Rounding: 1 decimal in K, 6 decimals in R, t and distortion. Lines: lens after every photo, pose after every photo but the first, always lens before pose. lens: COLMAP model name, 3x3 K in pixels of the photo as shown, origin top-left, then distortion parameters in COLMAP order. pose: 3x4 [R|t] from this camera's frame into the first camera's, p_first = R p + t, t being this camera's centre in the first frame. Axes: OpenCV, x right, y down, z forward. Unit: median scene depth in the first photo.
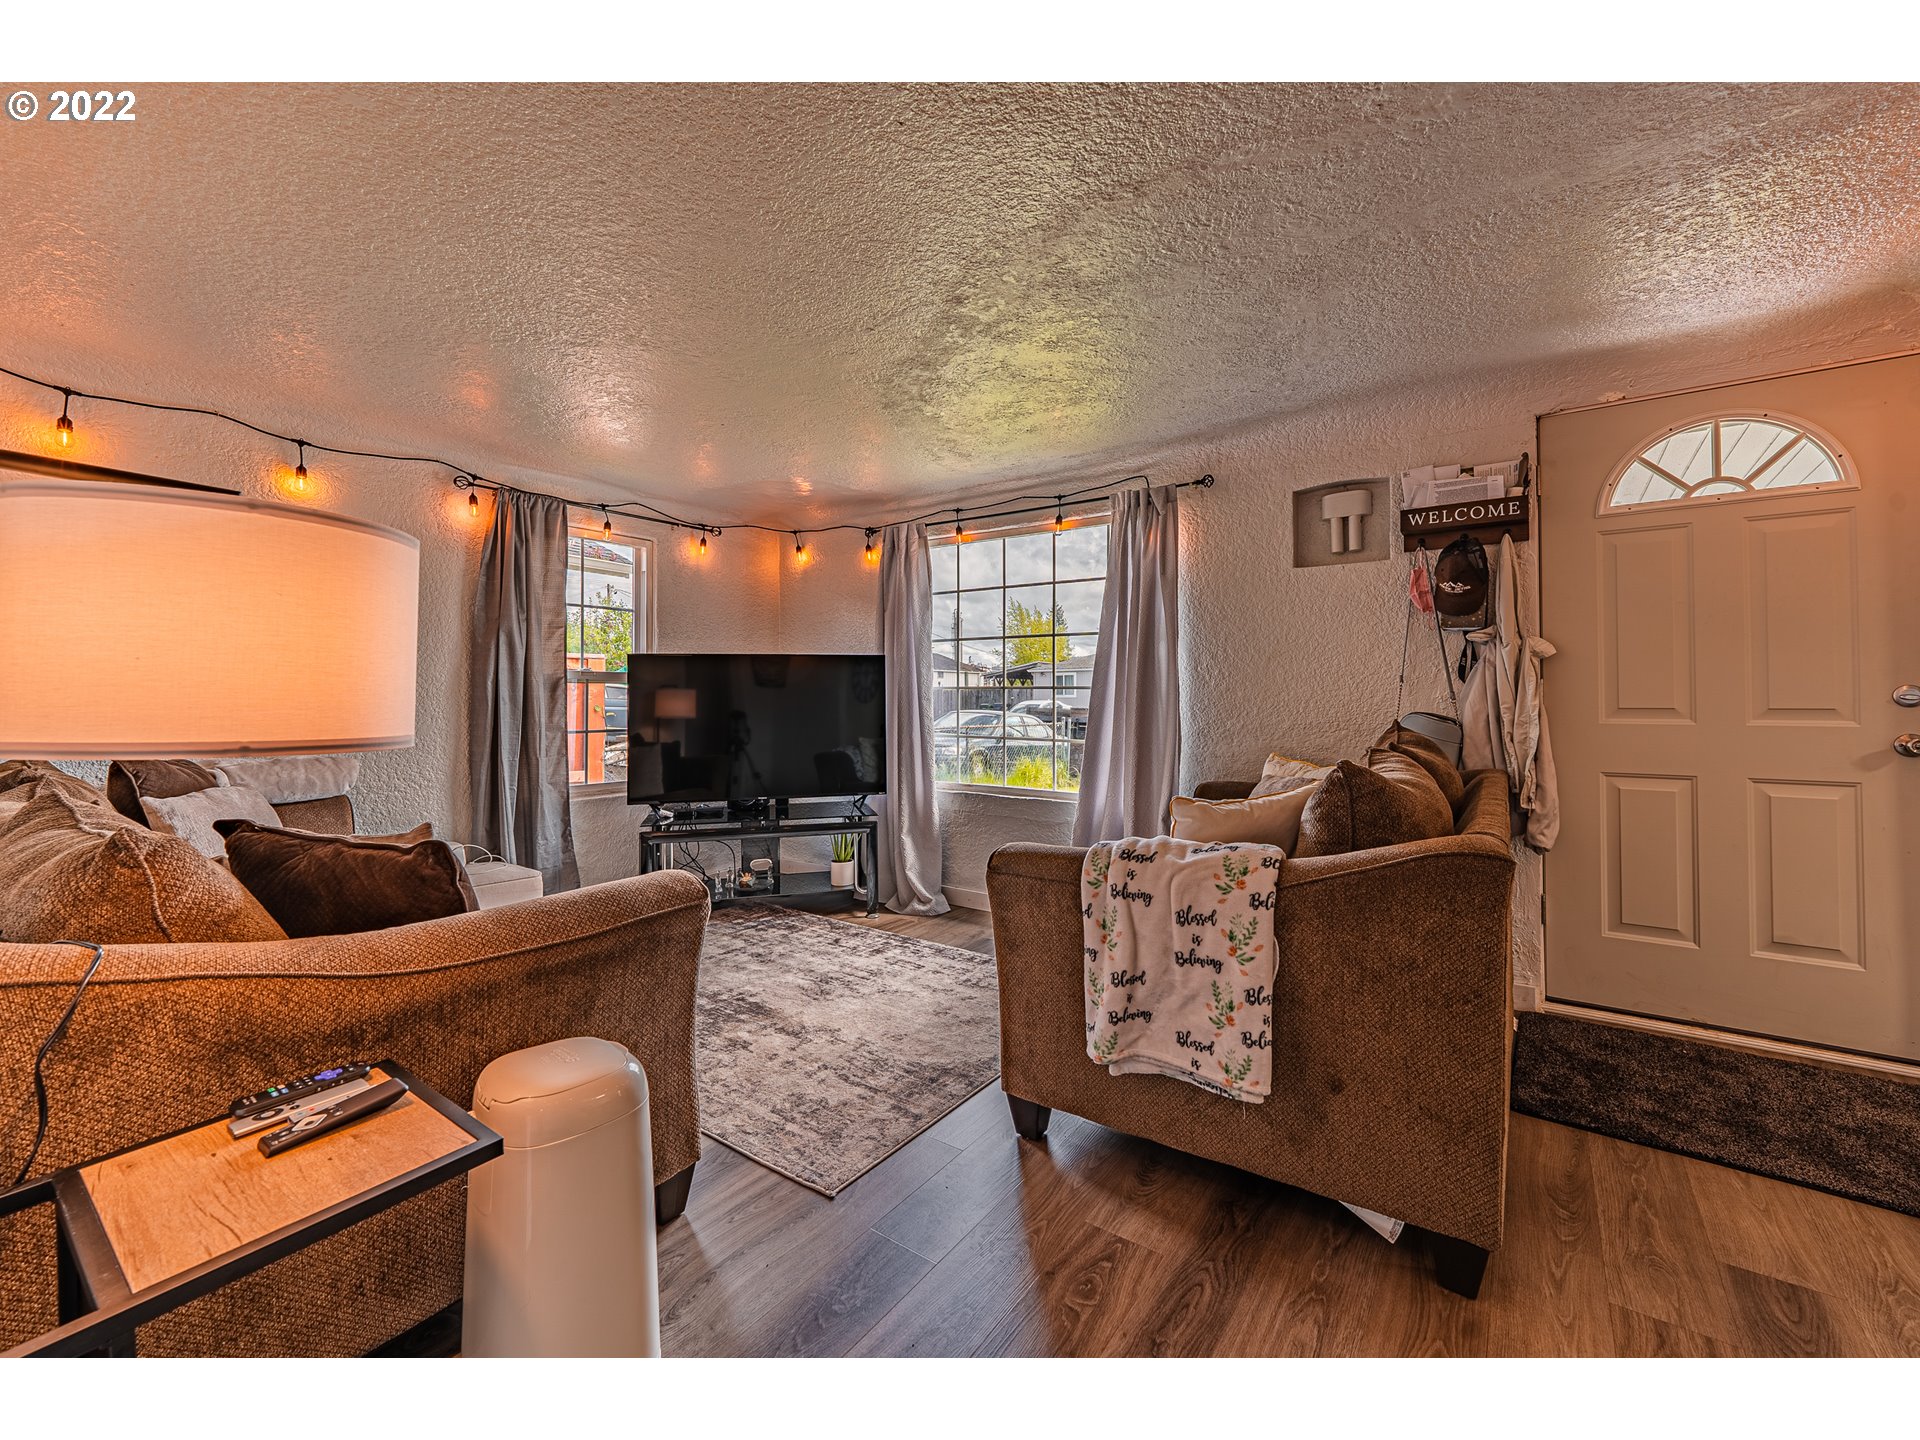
lens RADIAL K [[788.5, 0, 938.2], [0, 788.5, 689.2], [0, 0, 1]] dist [-0.007184, -0.000120]
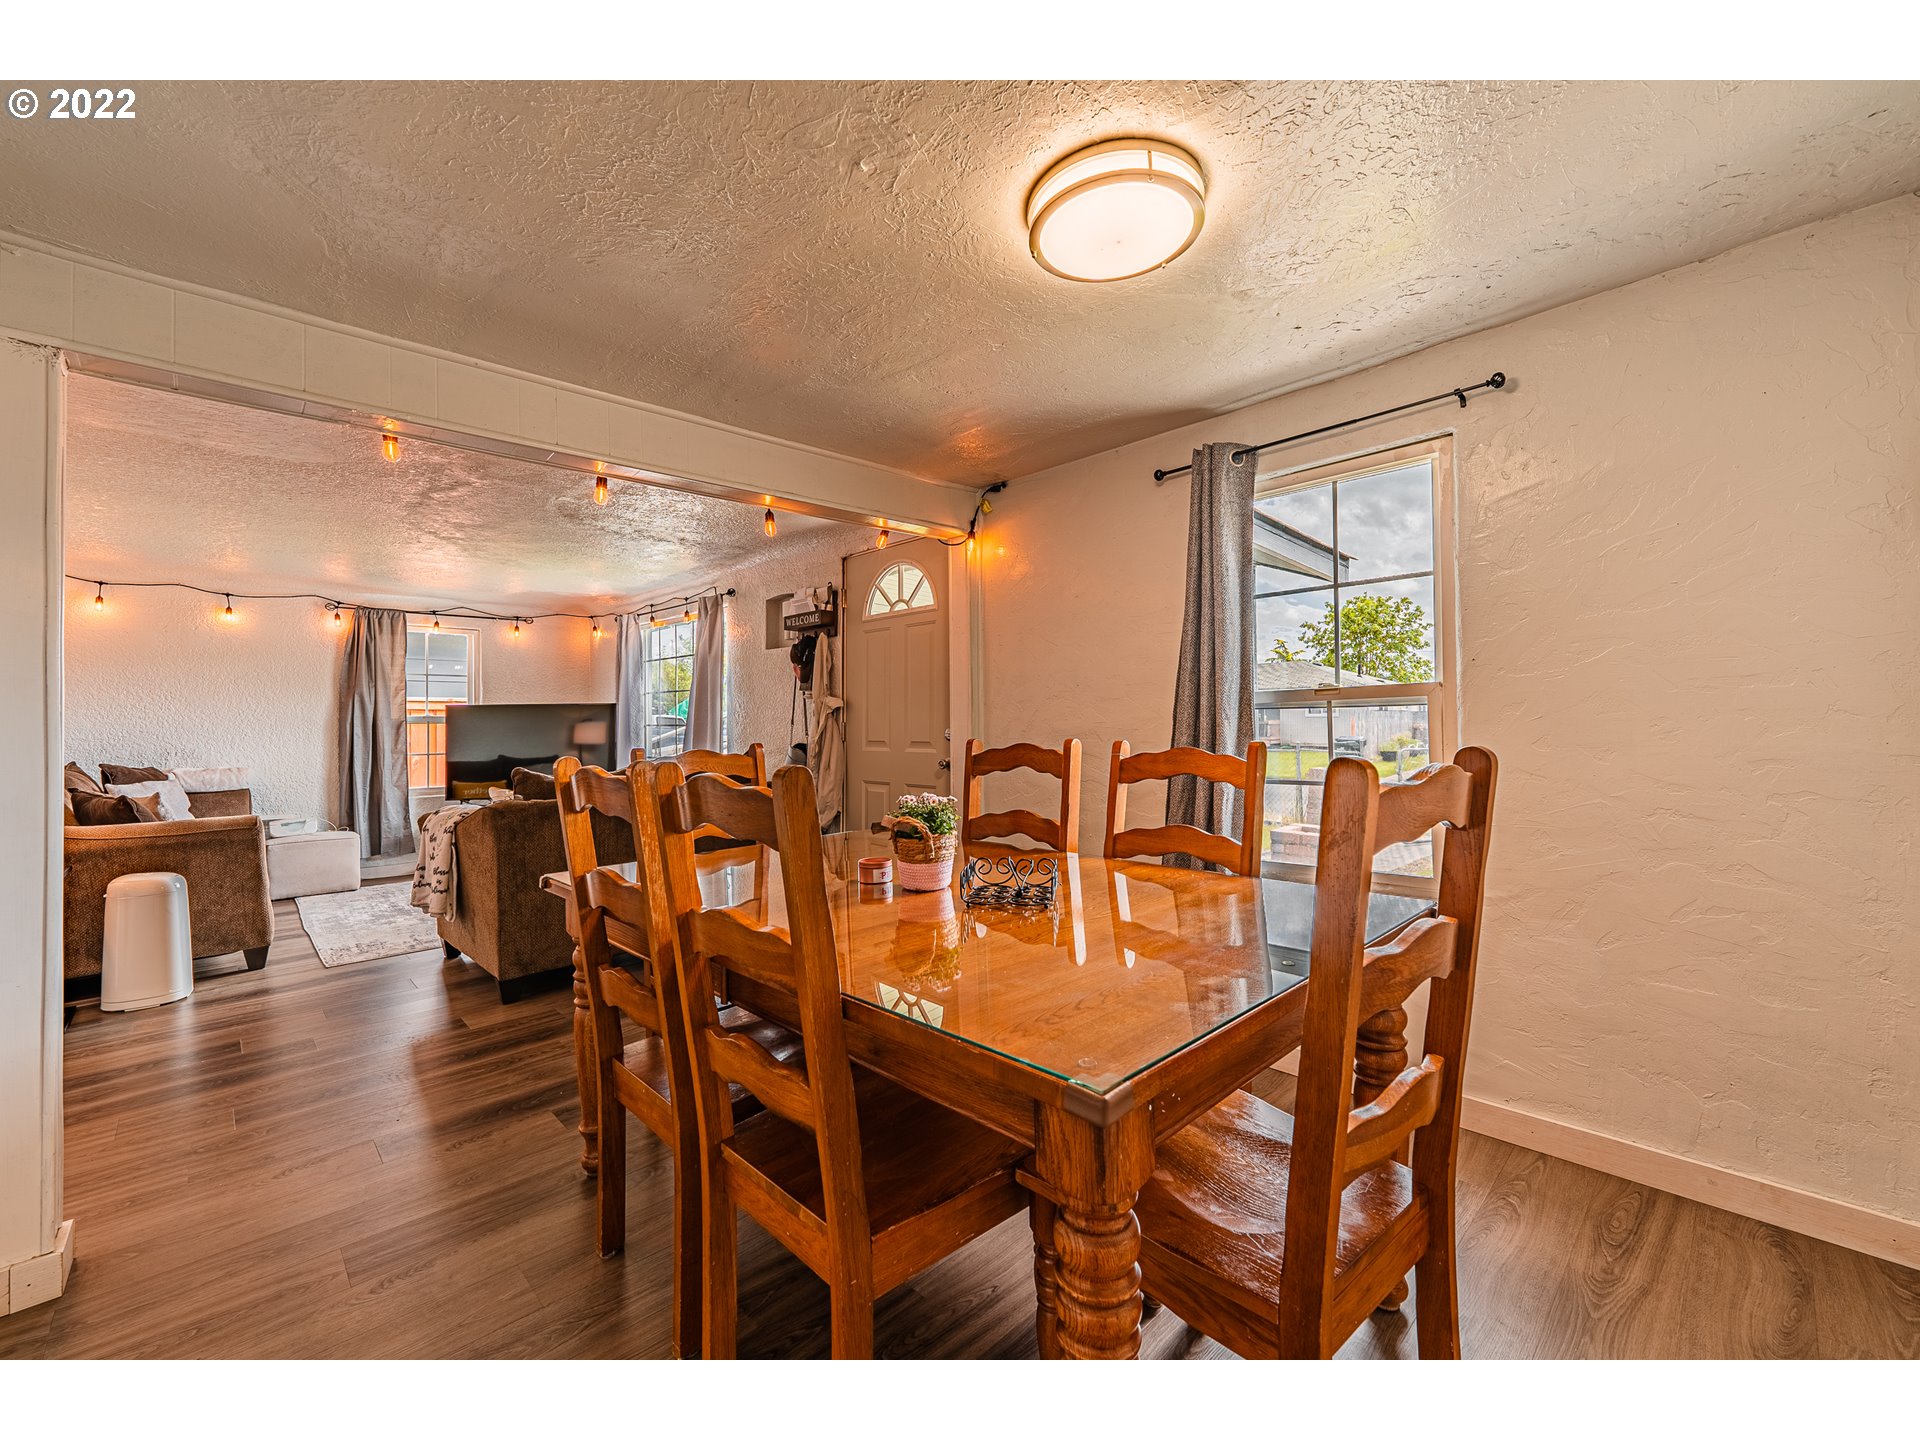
lens RADIAL K [[778.4, 0, 965.2], [0, 778.4, 725.4], [0, 0, 1]] dist [-0.016881, -0.000346]
pose [[0.987743, -0.006281, -0.155964, 0.979722], [0.008989, 0.999821, 0.016664, -0.024162], [0.155831, -0.017862, 0.987622, -0.413833]]
